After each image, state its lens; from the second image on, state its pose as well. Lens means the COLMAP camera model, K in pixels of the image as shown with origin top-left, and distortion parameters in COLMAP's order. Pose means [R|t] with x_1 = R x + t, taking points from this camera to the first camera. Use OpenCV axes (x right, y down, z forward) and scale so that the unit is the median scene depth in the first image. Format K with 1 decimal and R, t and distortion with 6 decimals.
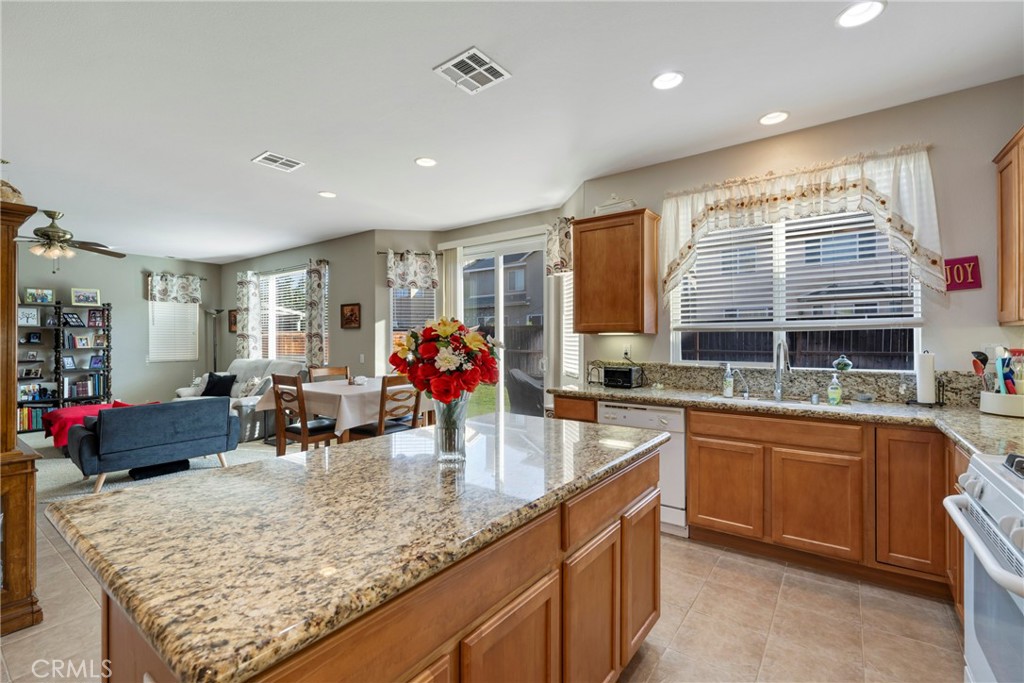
lens RADIAL K [[446.8, 0, 509.8], [0, 446.8, 340.5], [0, 0, 1]] dist [-0.003582, 0.001056]
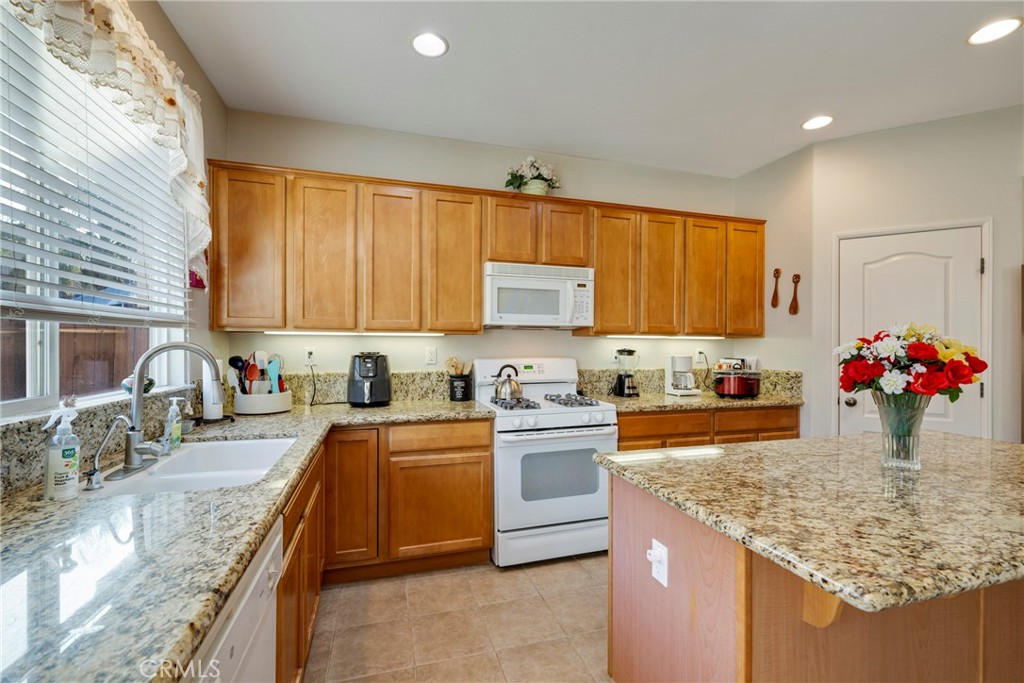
lens RADIAL K [[446.8, 0, 509.8], [0, 446.8, 346.4], [0, 0, 1]] dist [-0.003582, 0.001056]
pose [[-0.791920, 0.000695, 0.610624, -0.018005], [-0.002081, 0.999990, -0.003838, 0.004314], [-0.610621, -0.004310, -0.791911, 0.964976]]
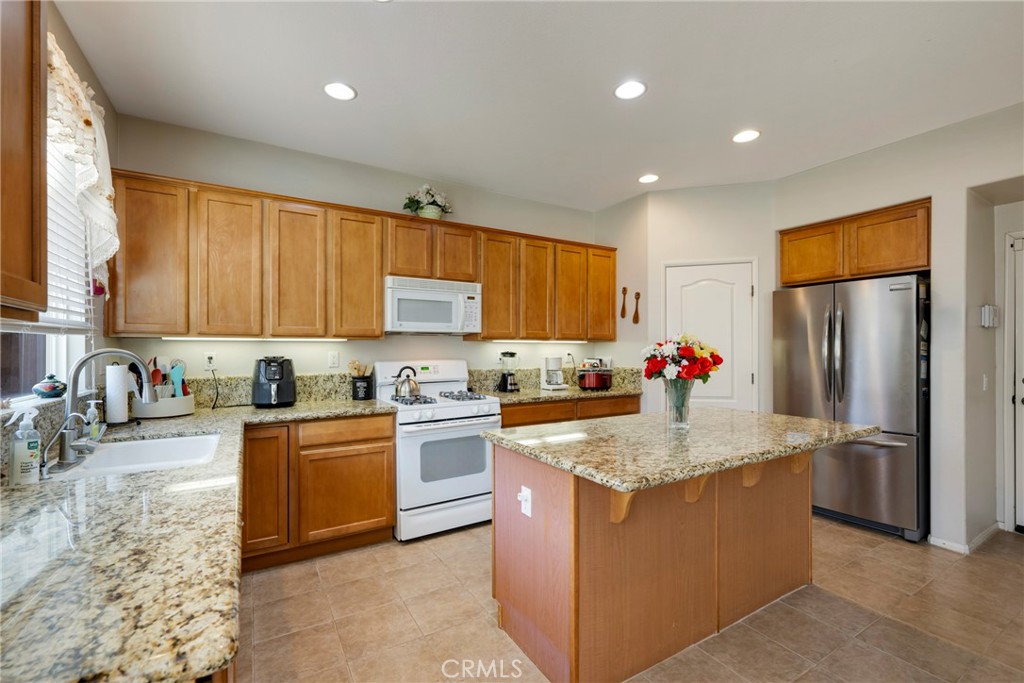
lens RADIAL K [[446.8, 0, 513.6], [0, 446.8, 346.4], [0, 0, 1]] dist [-0.003582, 0.001056]
pose [[-0.919610, 0.009405, 0.392719, -0.086268], [0.005622, 0.999926, -0.010781, 0.004363], [-0.392791, -0.007706, -0.919595, 1.089190]]
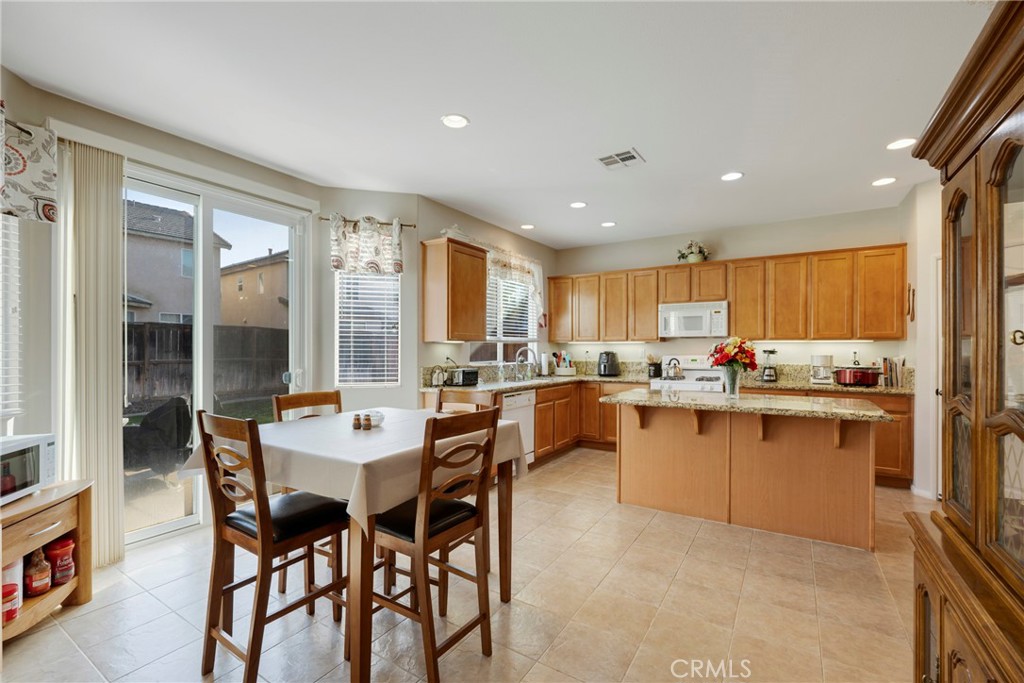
lens RADIAL K [[446.8, 0, 506.1], [0, 446.8, 349.2], [0, 0, 1]] dist [-0.003582, 0.001056]
pose [[-0.051213, -0.000372, 0.998688, -1.008231], [0.000099, 1.000000, 0.000378, 0.003338], [-0.998688, 0.000118, -0.051213, 0.962709]]
